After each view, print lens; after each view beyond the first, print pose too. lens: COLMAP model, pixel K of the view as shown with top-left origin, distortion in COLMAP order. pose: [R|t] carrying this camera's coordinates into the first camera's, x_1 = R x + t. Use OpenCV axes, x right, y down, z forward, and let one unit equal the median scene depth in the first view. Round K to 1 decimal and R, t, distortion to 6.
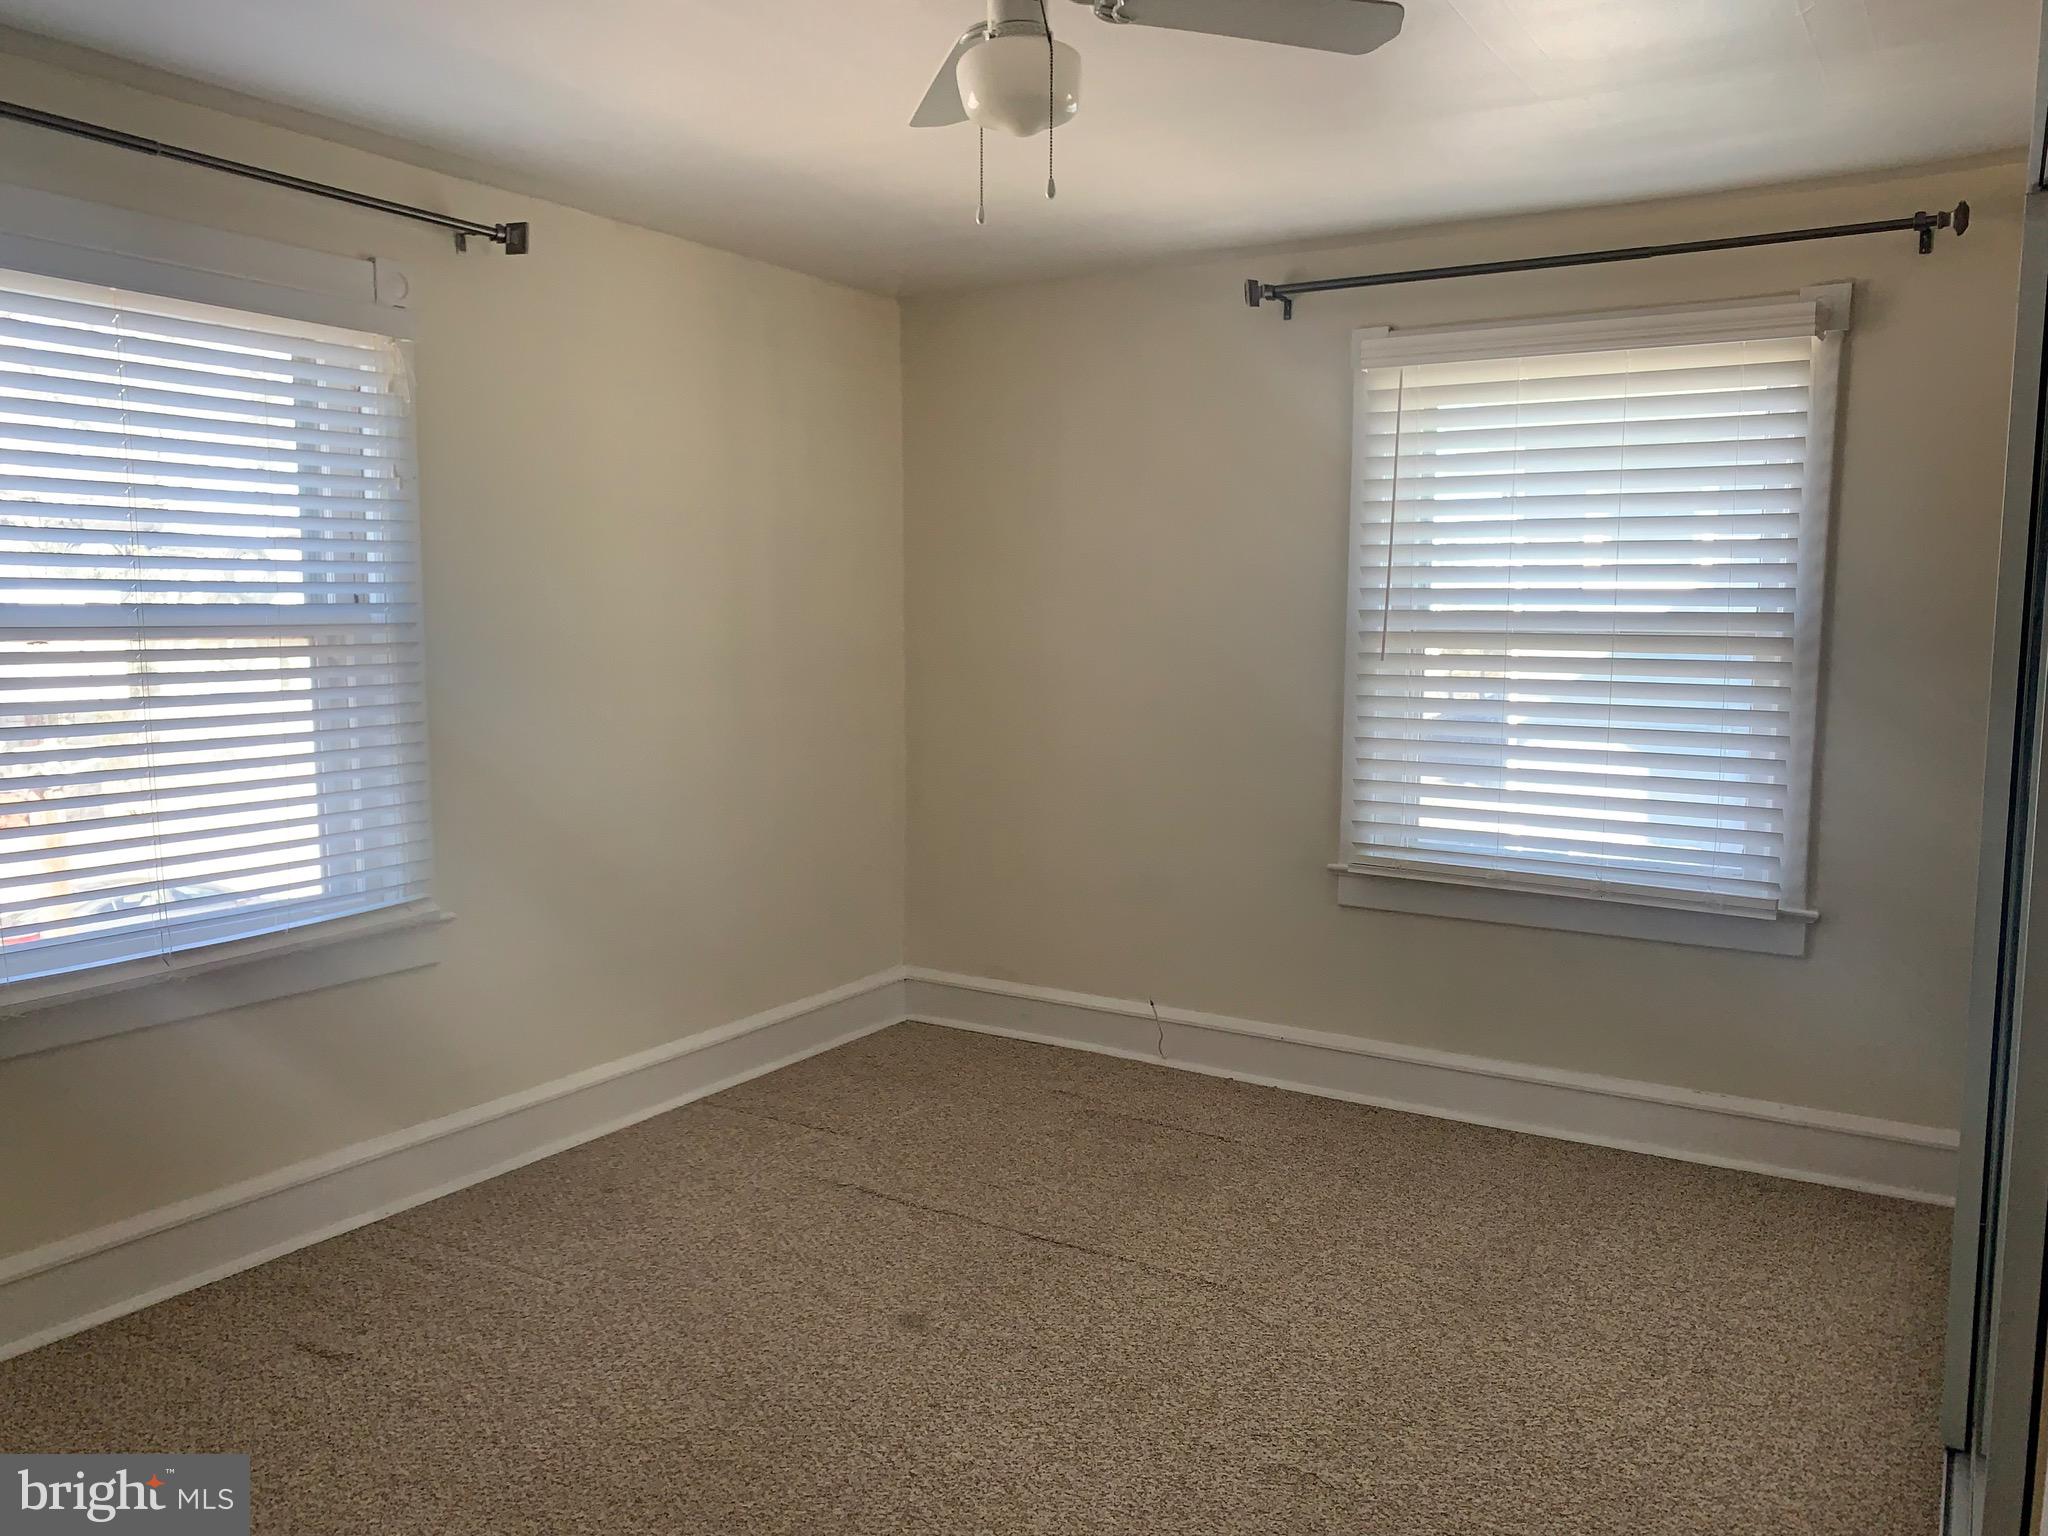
lens RADIAL K [[1601.5, 0, 1024.0], [0, 1601.5, 768.0], [0, 0, 1]] dist [0.067533, -0.005331]
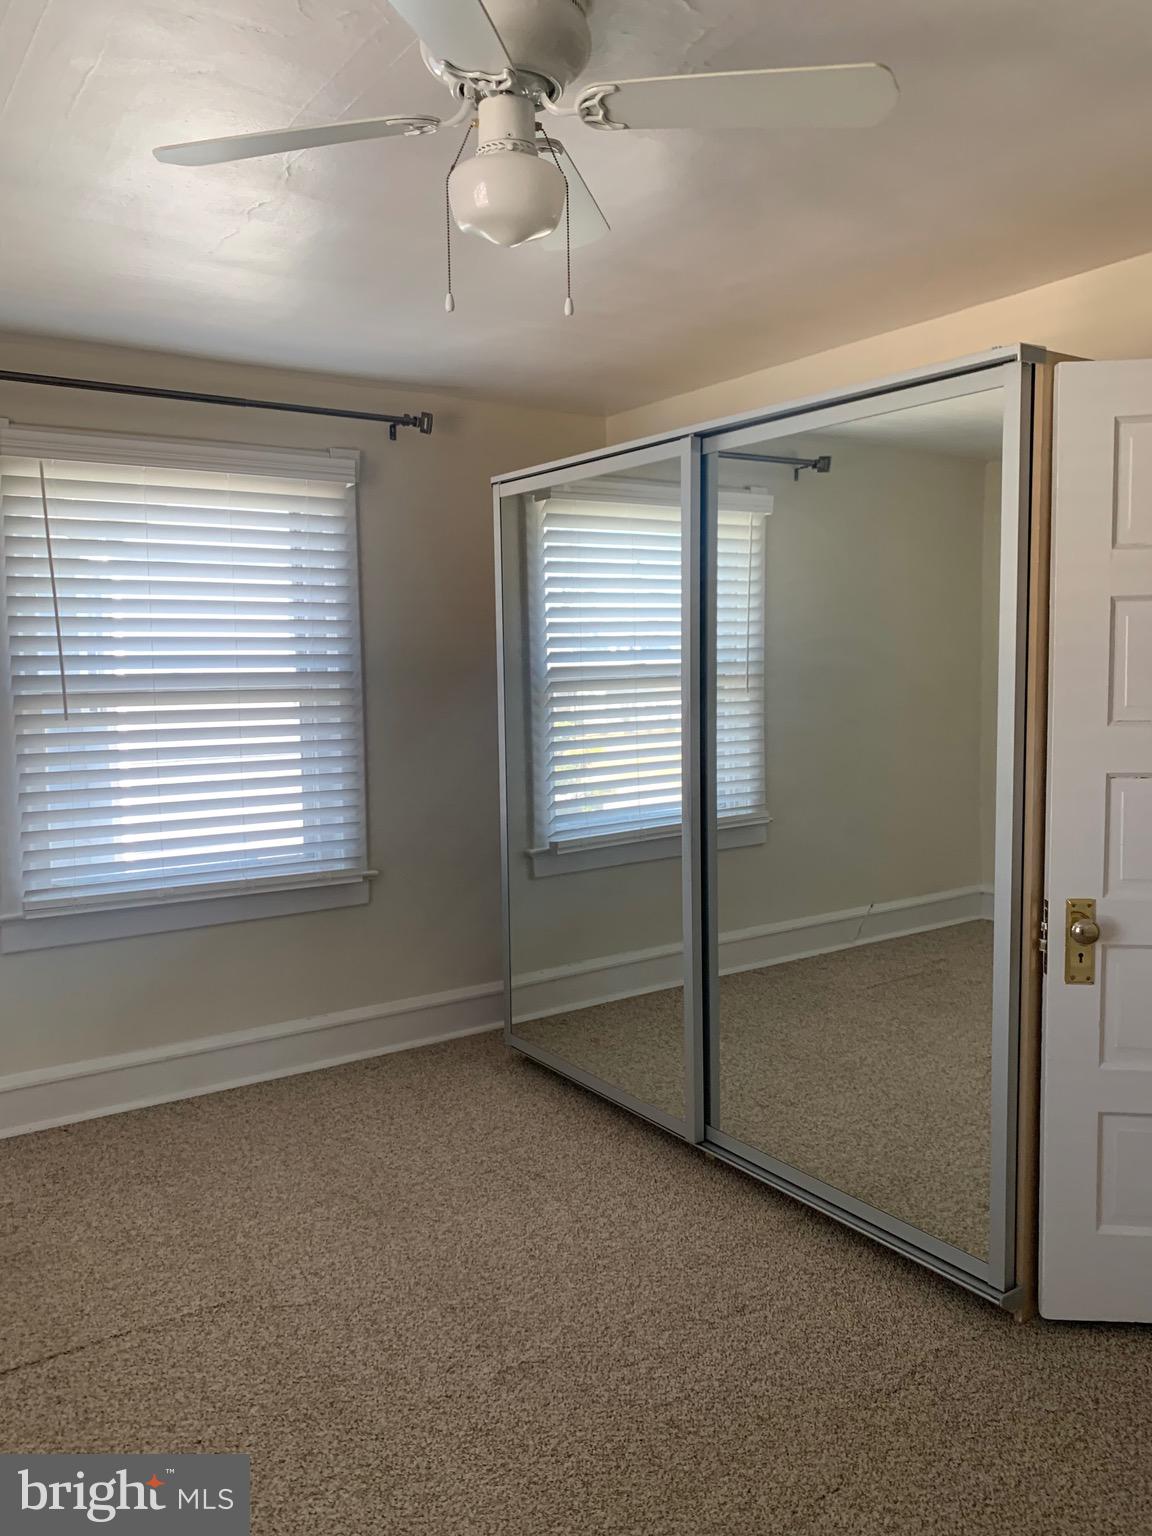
lens RADIAL K [[1201.1, 0, 541.1], [0, 1201.1, 757.6], [0, 0, 1]] dist [0.067533, -0.005331]
pose [[0.445582, -0.085909, 0.891109, -0.411052], [0.113371, 0.992786, 0.039023, -0.040137], [-0.888034, 0.083638, 0.452107, 0.360108]]
